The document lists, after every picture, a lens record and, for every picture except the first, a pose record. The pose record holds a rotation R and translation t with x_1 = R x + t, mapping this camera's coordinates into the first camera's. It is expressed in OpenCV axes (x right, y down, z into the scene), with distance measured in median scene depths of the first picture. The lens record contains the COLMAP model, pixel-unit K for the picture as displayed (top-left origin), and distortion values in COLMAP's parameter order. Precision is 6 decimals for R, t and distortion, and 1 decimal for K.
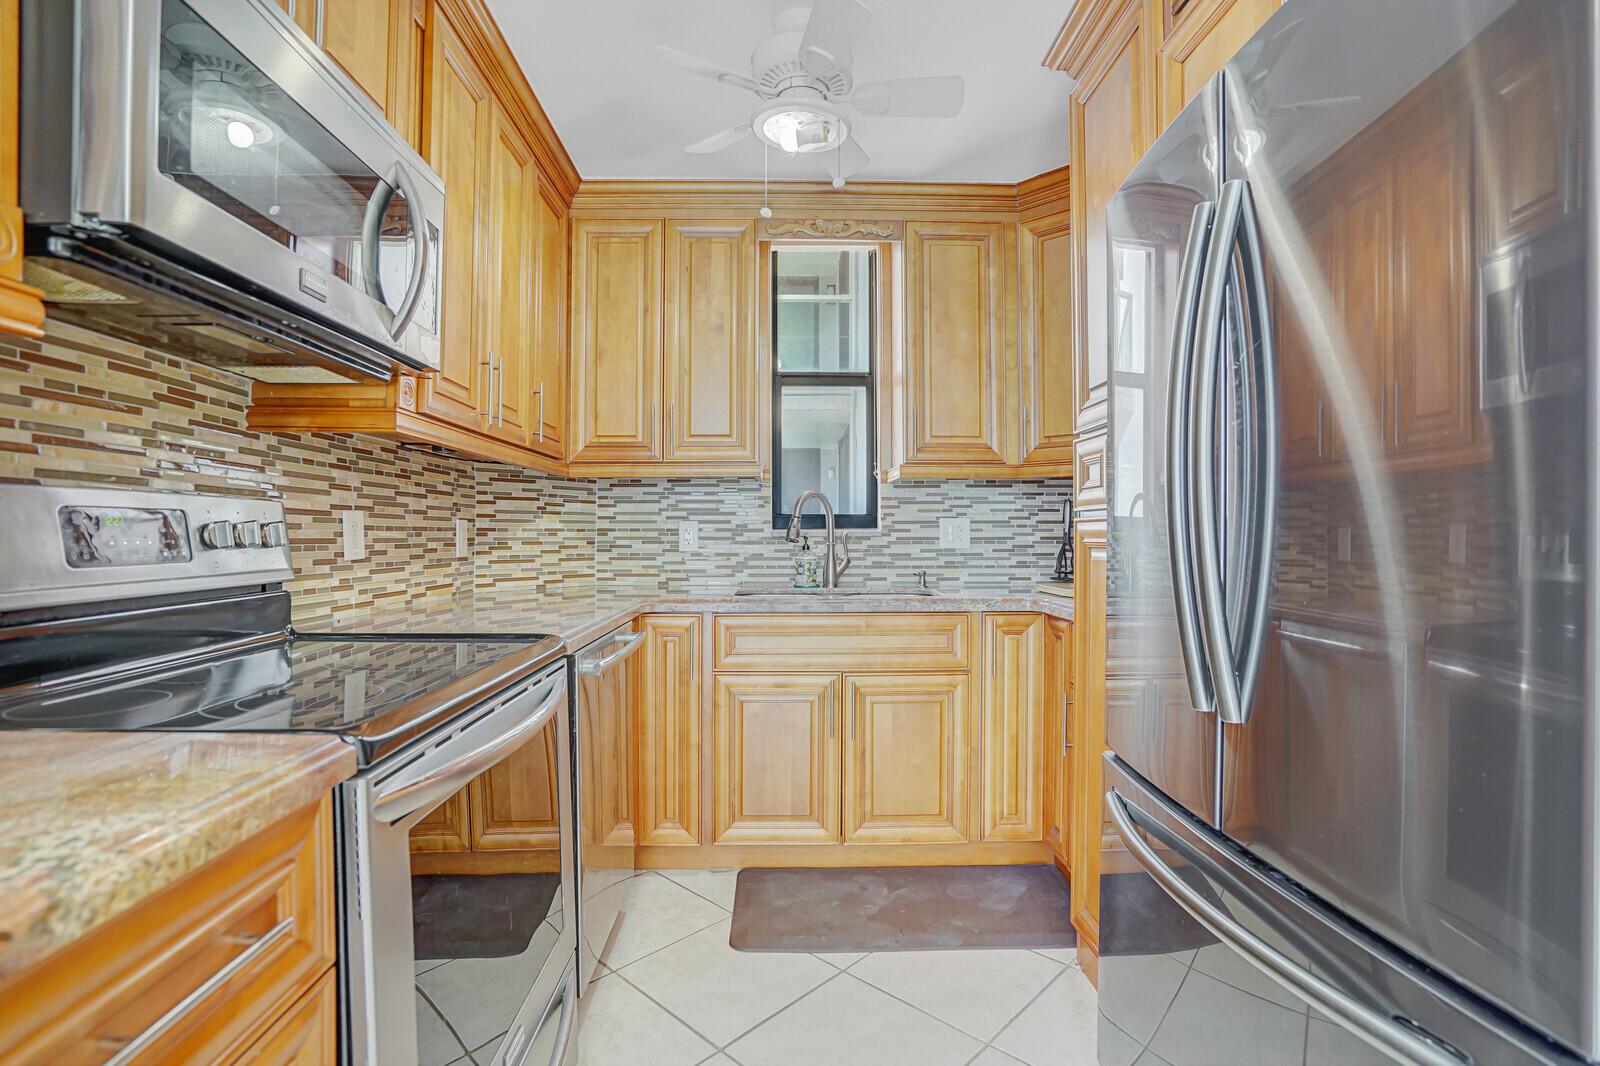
lens RADIAL K [[758.4, 0, 800.0], [0, 758.4, 533.0], [0, 0, 1]] dist [-0.063605, 0.027514]
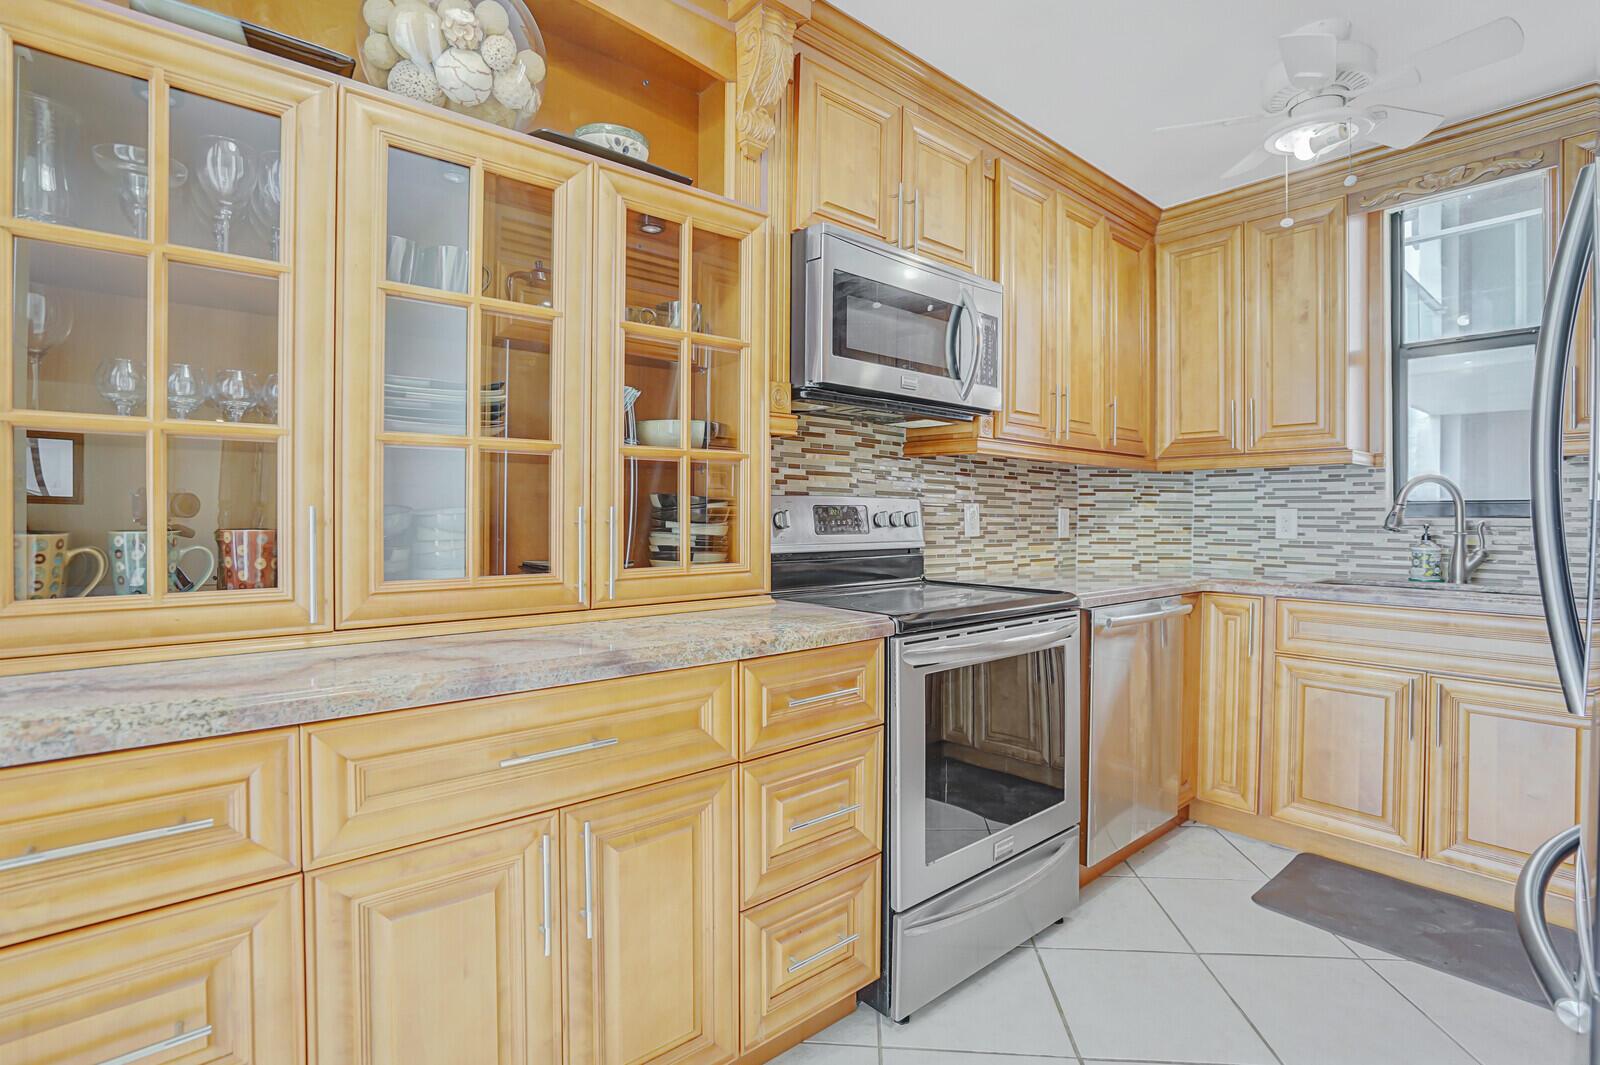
lens RADIAL K [[776.1, 0, 786.7], [0, 776.1, 533.1], [0, 0, 1]] dist [-0.058907, 0.026708]
pose [[0.619157, 0.020595, -0.784997, 0.292209], [-0.005381, 0.999744, 0.021984, -0.002238], [0.785248, -0.009387, 0.619110, -0.185733]]
